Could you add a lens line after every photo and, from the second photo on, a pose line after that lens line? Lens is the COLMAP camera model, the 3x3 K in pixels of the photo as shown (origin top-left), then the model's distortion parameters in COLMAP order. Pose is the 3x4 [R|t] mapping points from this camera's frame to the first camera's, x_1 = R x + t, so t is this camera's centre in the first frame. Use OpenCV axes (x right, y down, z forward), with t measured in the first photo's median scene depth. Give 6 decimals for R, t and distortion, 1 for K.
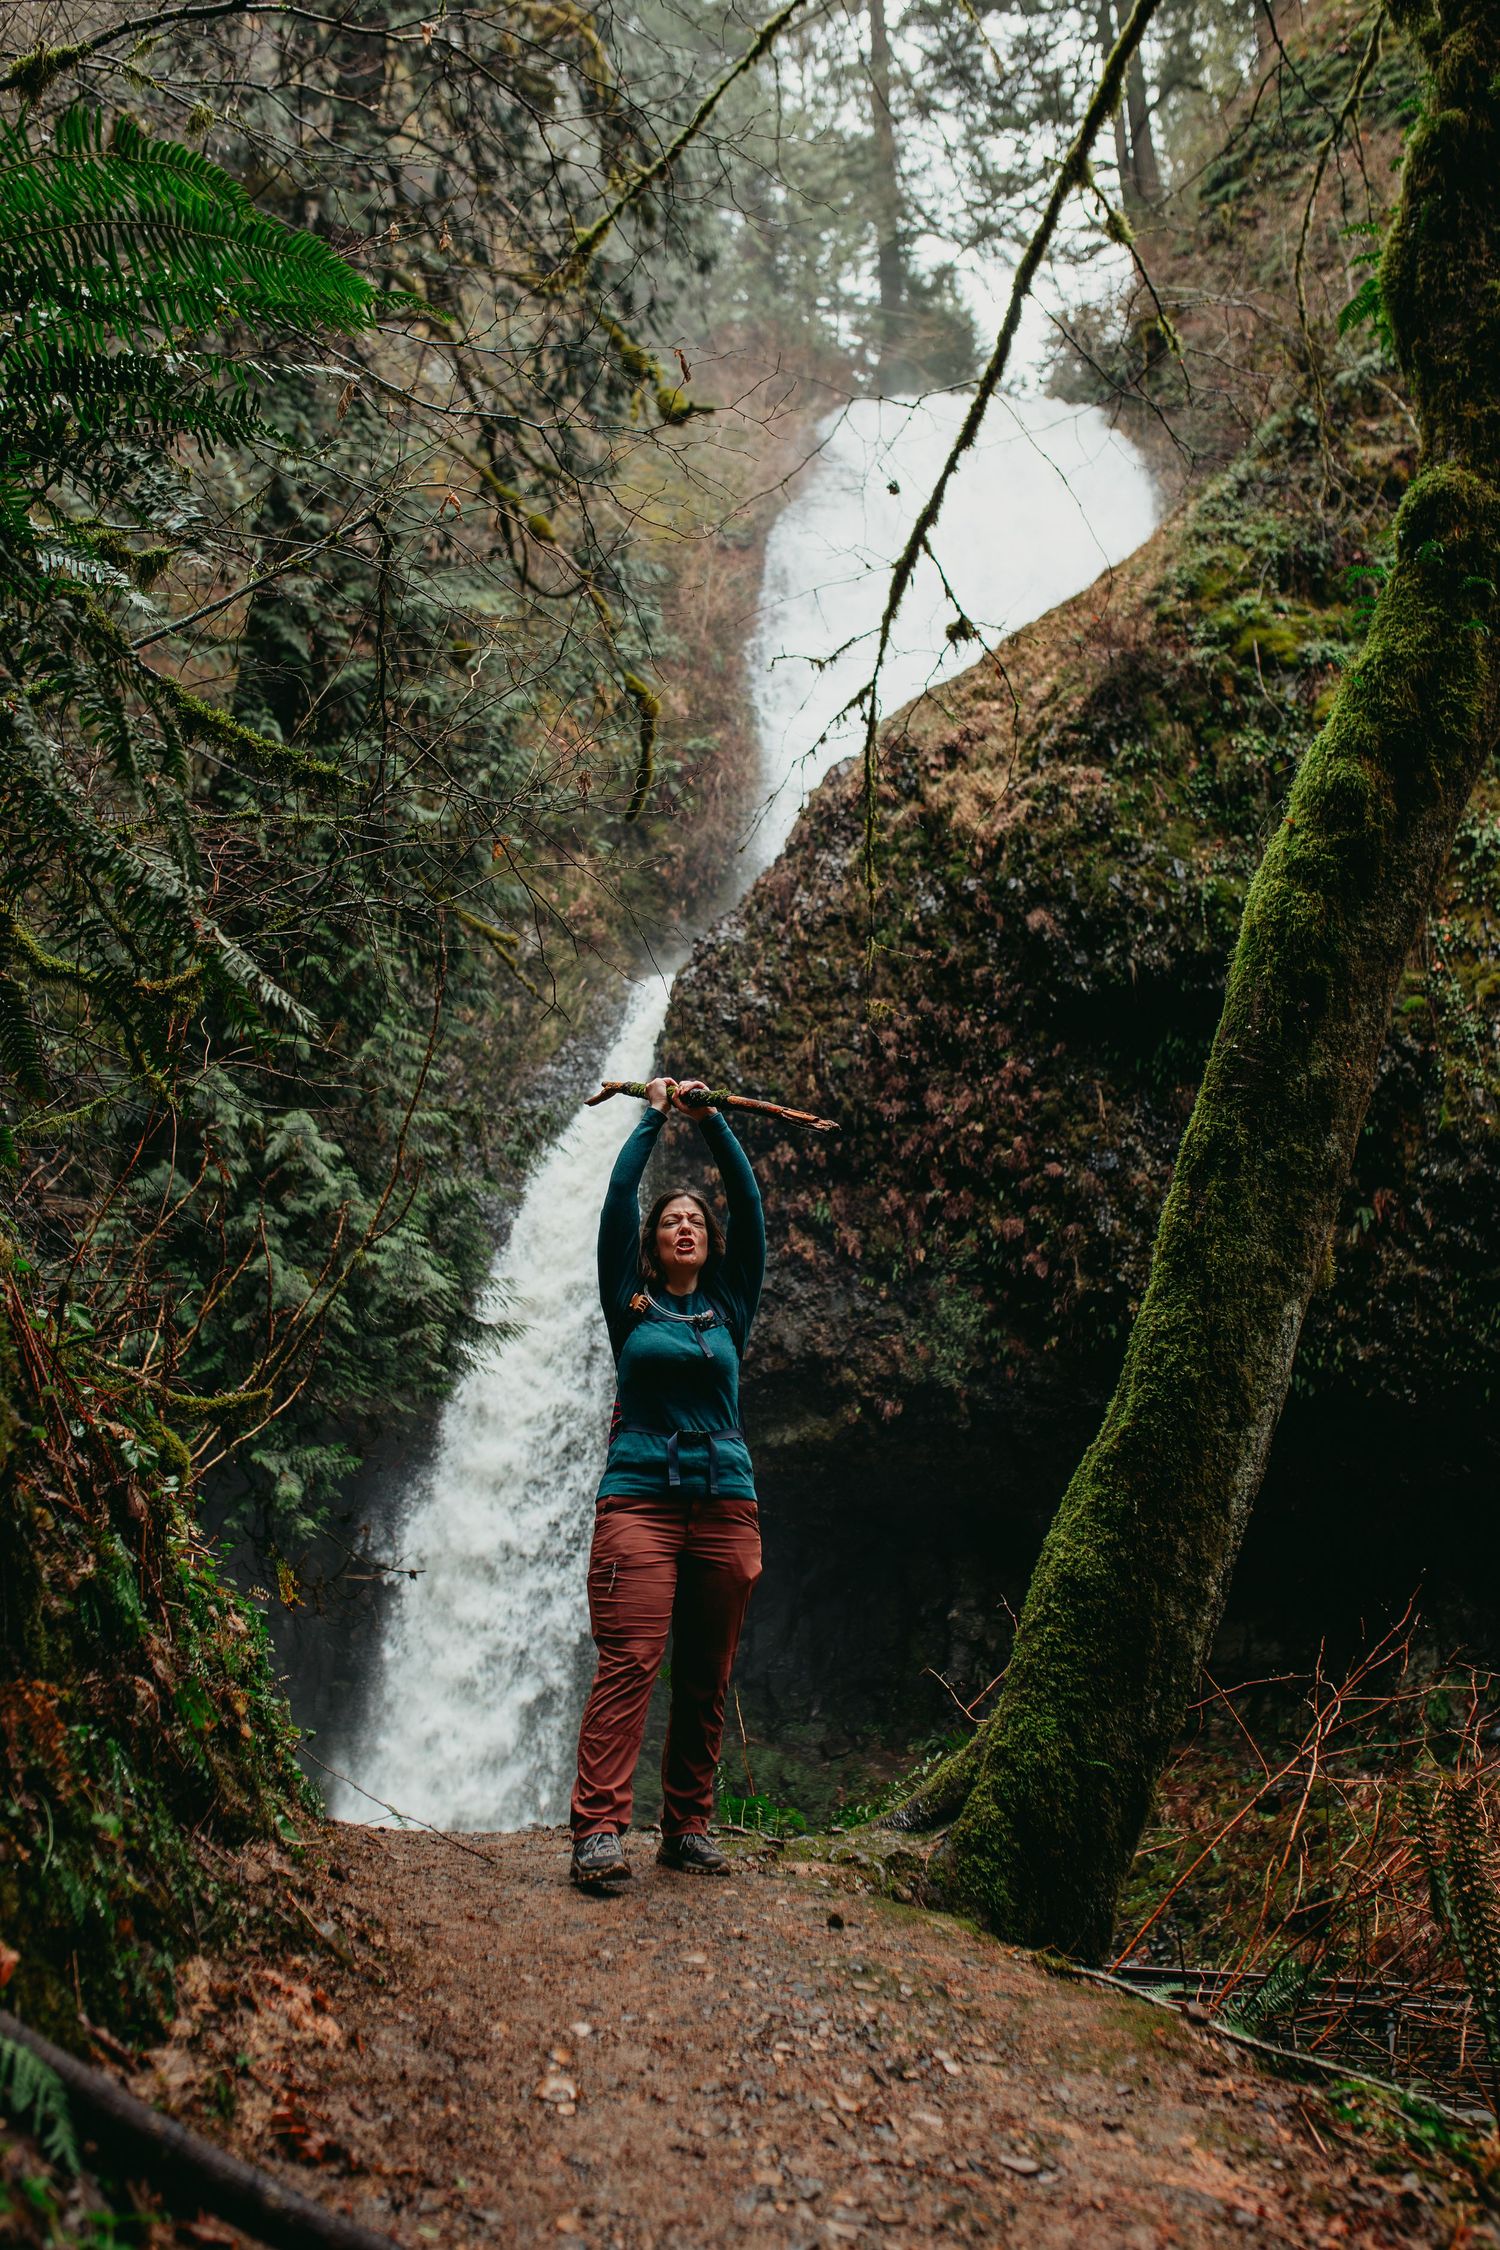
lens RADIAL K [[2134.6, 0, 760.3], [0, 2134.6, 1133.6], [0, 0, 1]] dist [-0.028956, 0.000000]
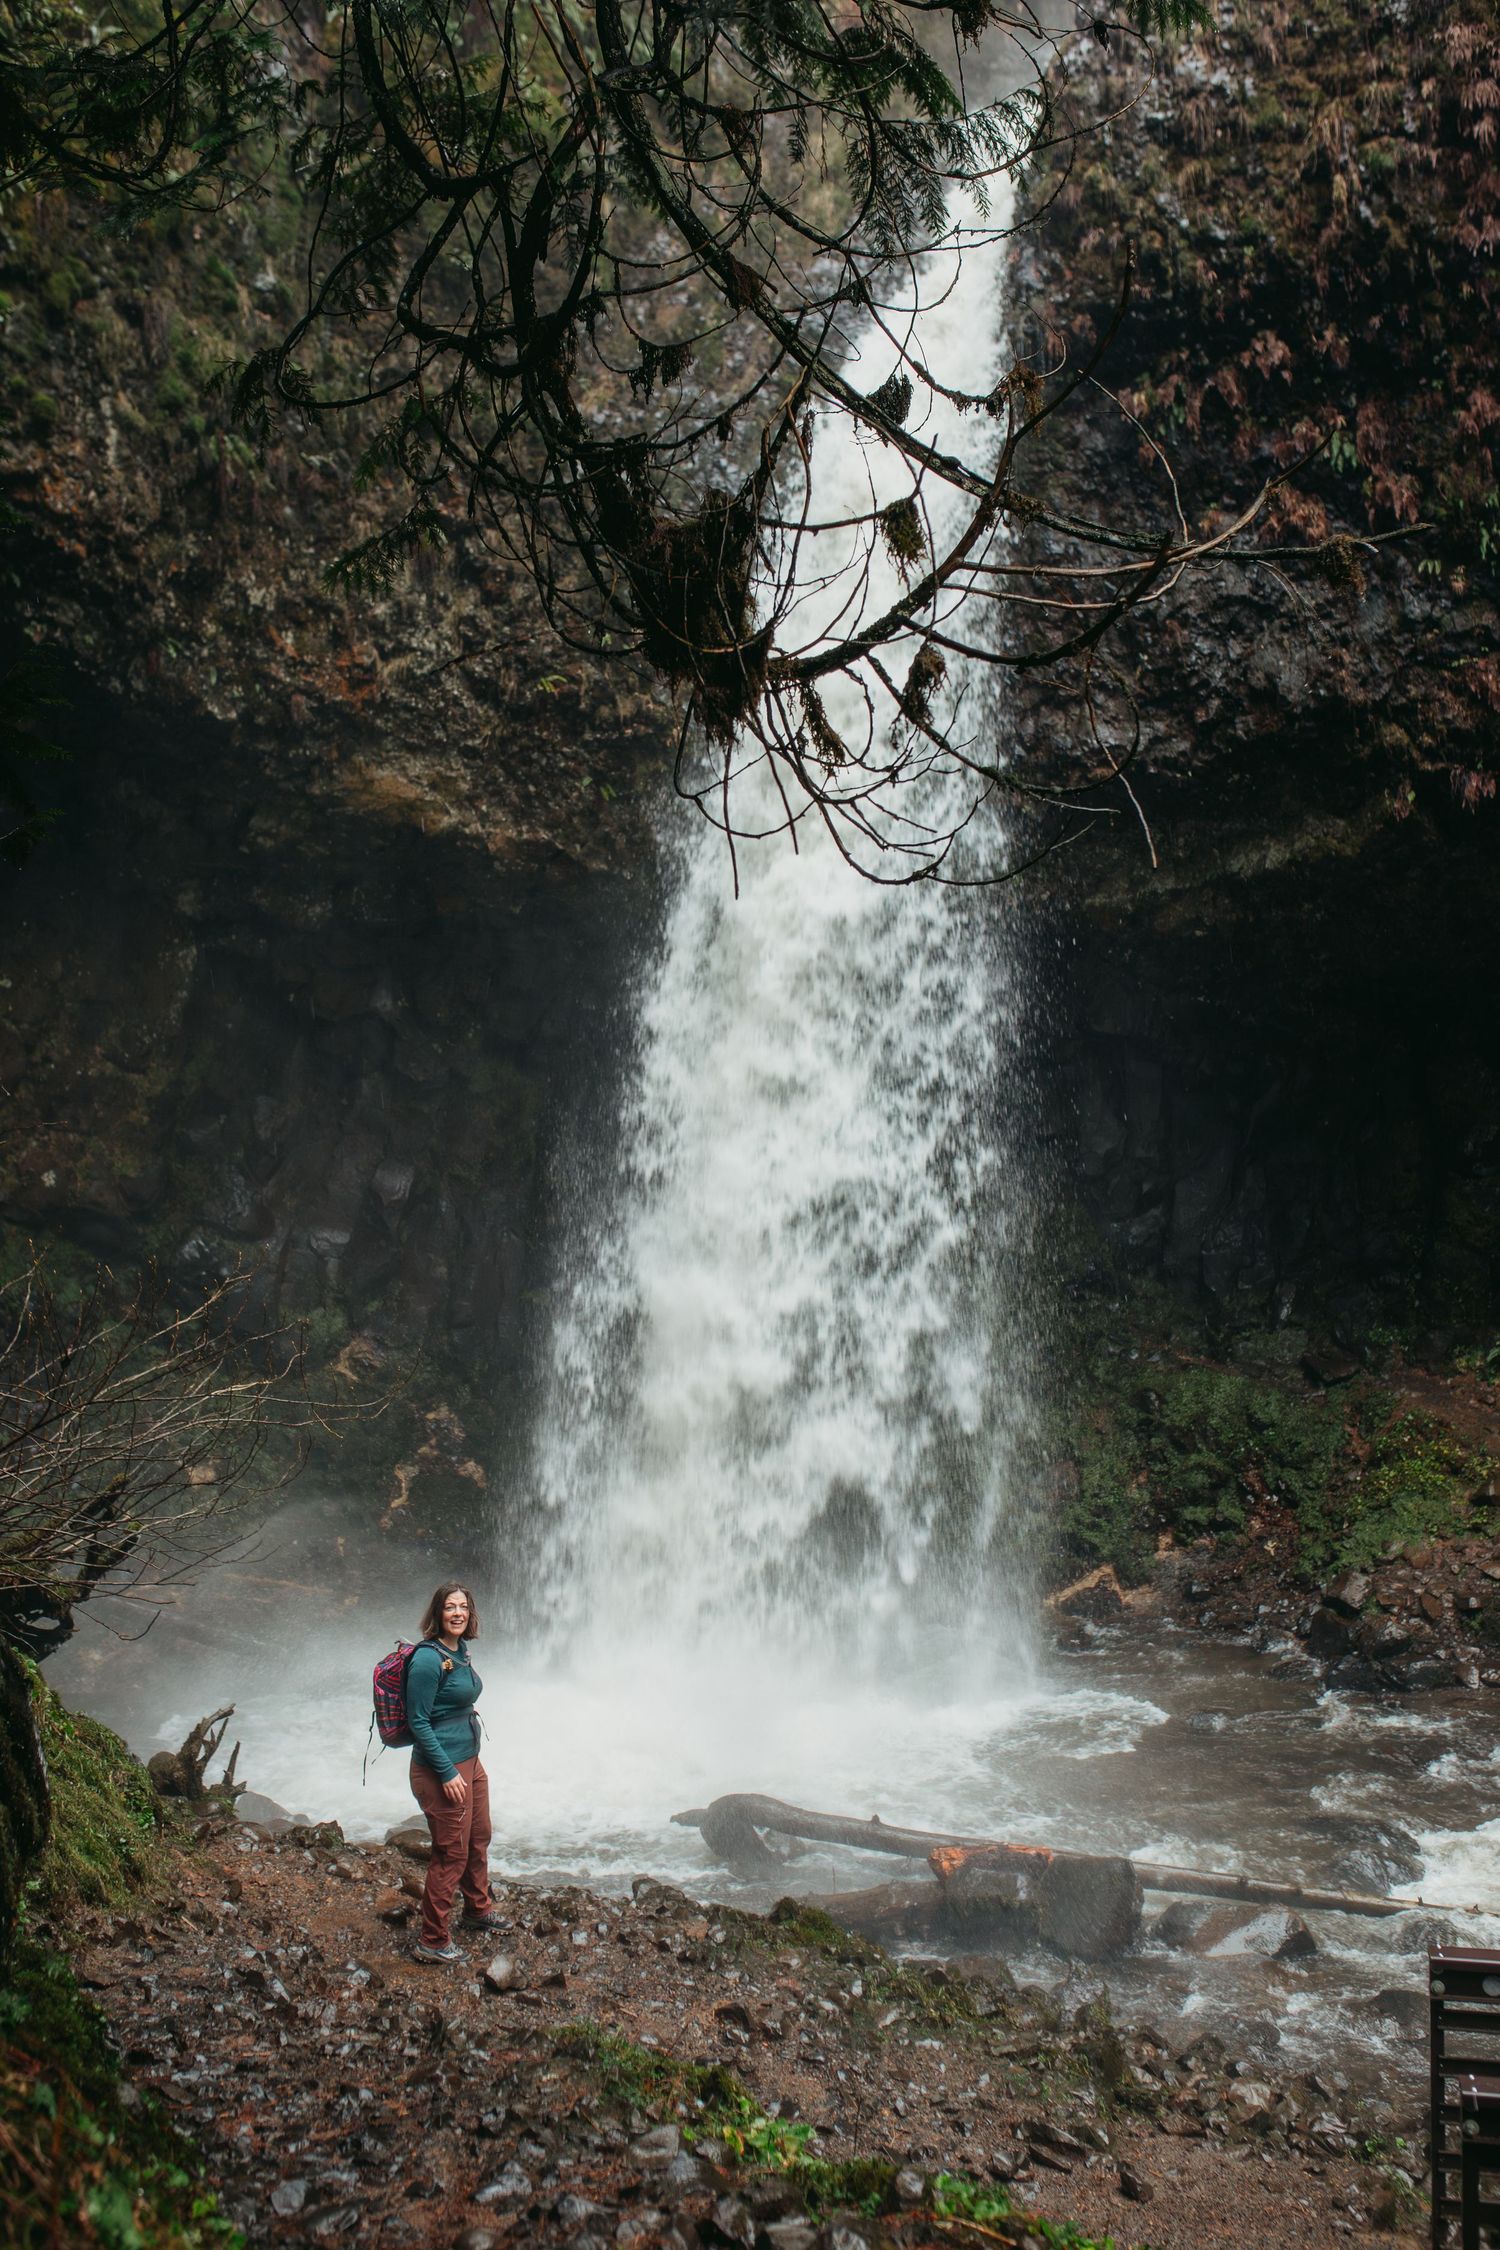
lens RADIAL K [[2134.6, 0, 747.4], [0, 2134.6, 1110.7], [0, 0, 1]] dist [-0.028956, 0.000000]
pose [[0.997829, -0.037370, -0.054228, -0.114729], [0.045568, 0.986255, 0.158820, 0.124355], [0.047548, -0.160946, 0.985817, 0.451665]]
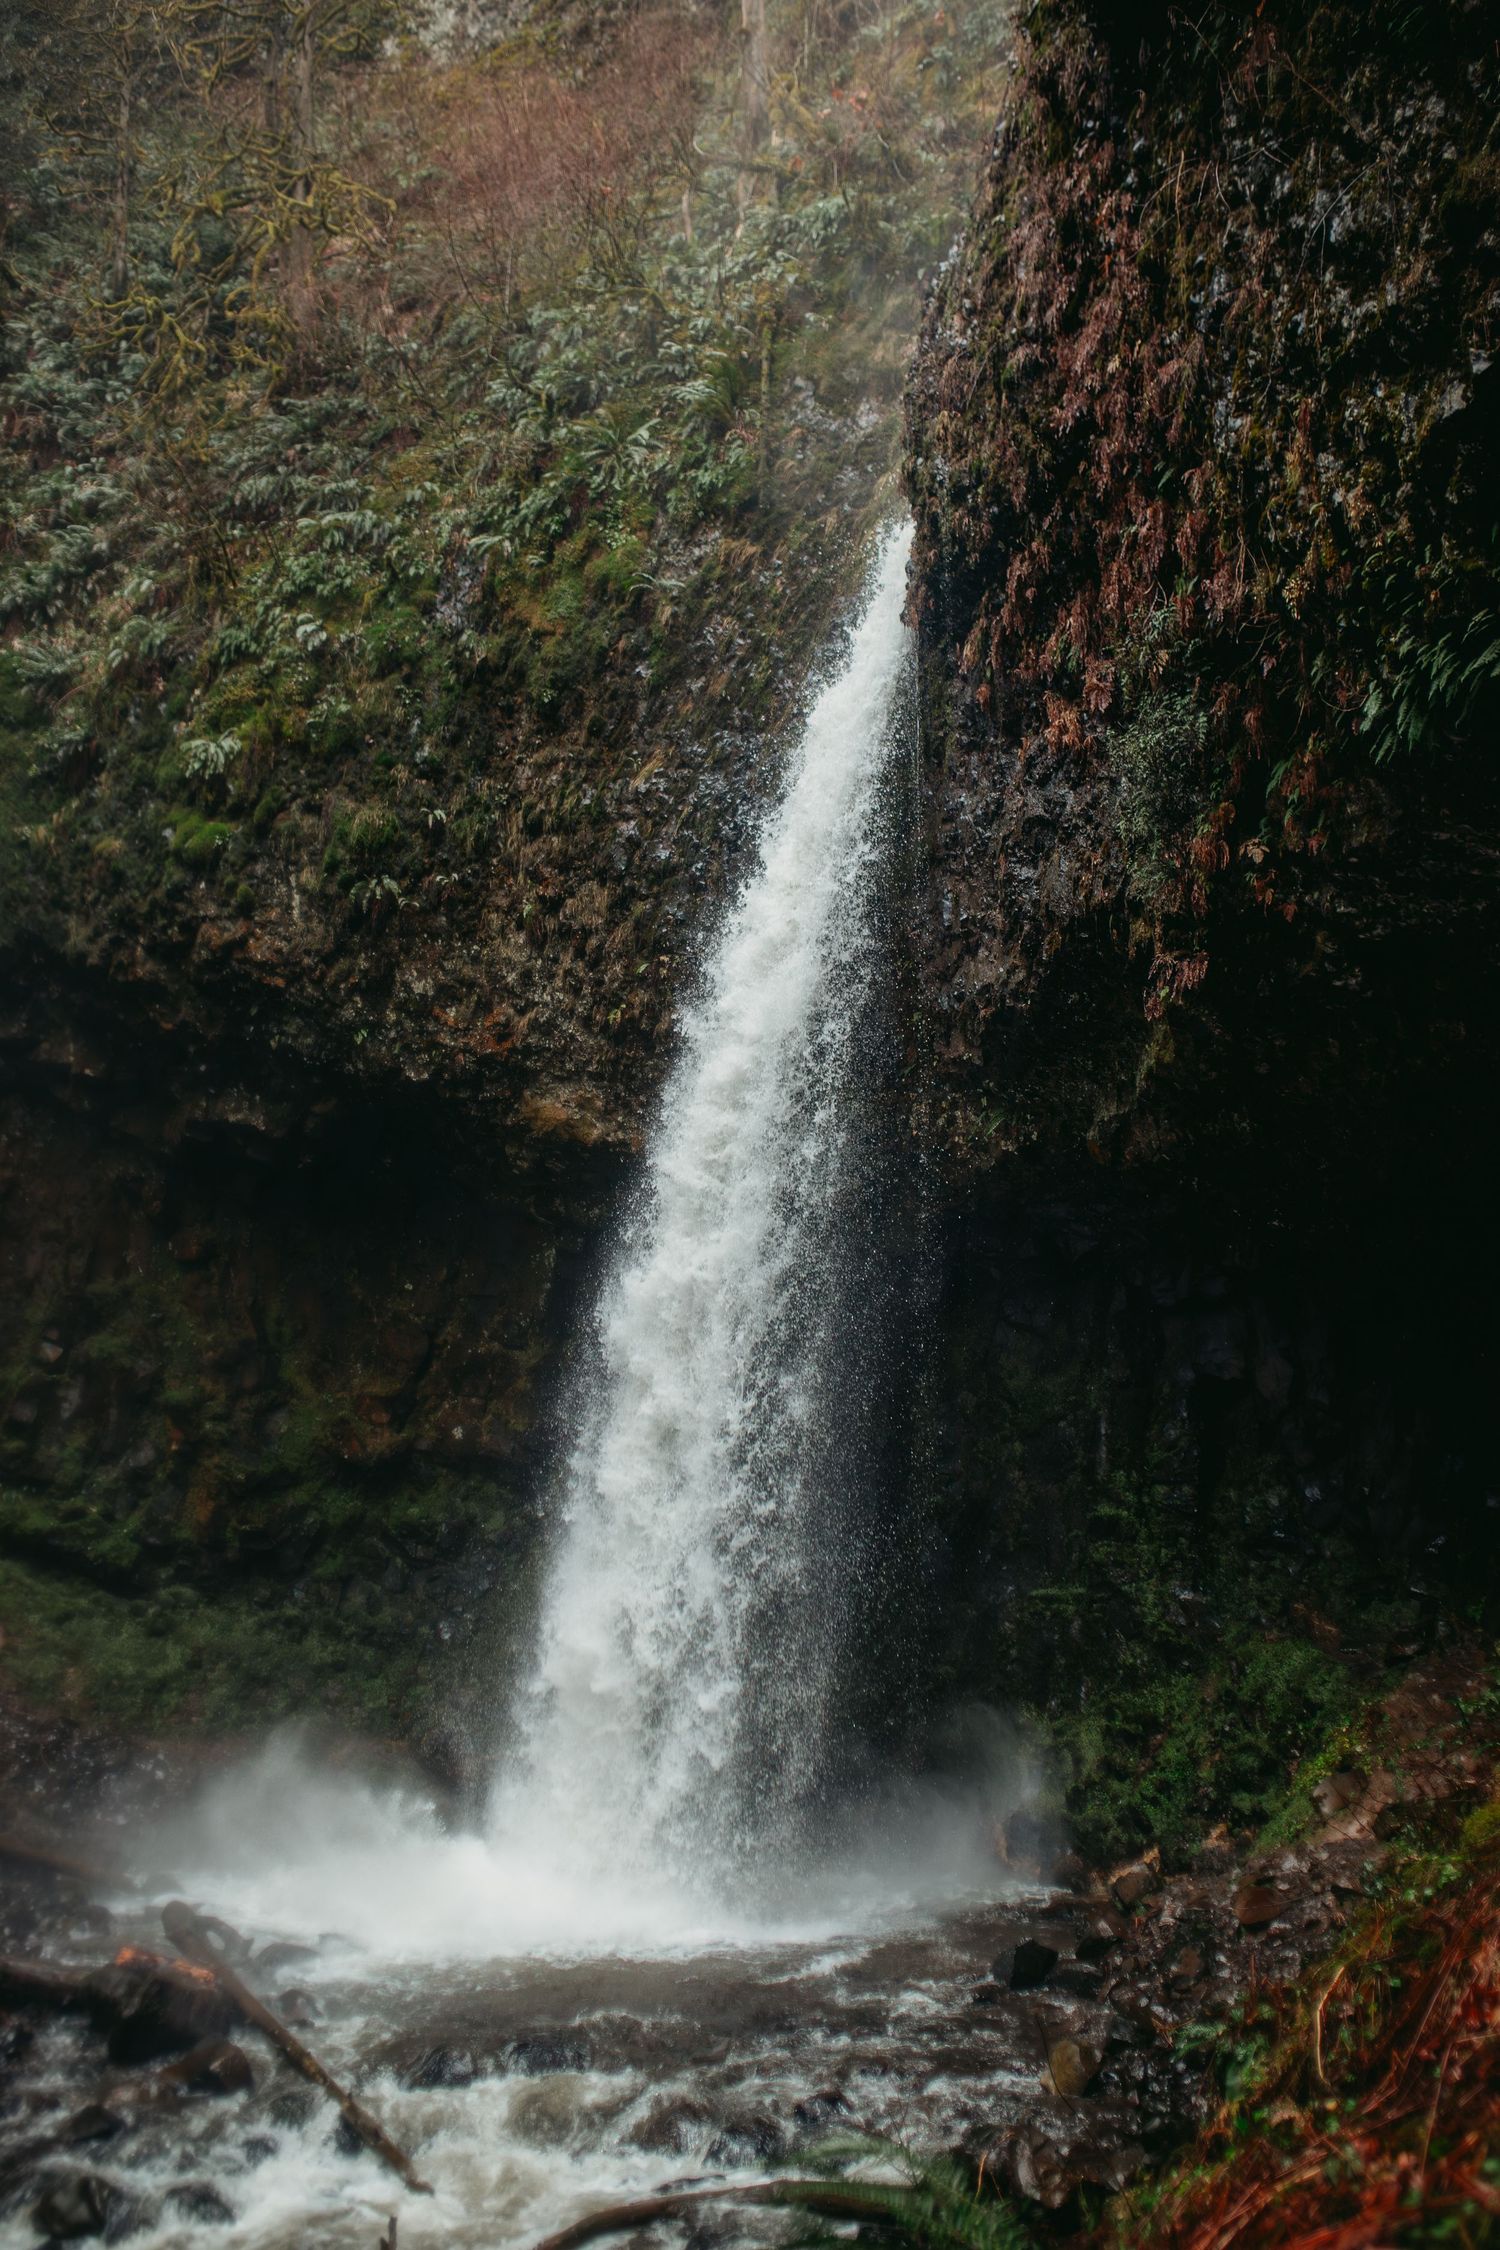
lens RADIAL K [[2134.6, 0, 751.9], [0, 2134.6, 1127.2], [0, 0, 1]] dist [-0.028956, 0.000000]
pose [[0.625830, -0.155476, -0.764306, 0.413645], [0.166742, 0.983946, -0.063623, 0.195429], [0.761928, -0.087624, 0.641707, 0.638661]]
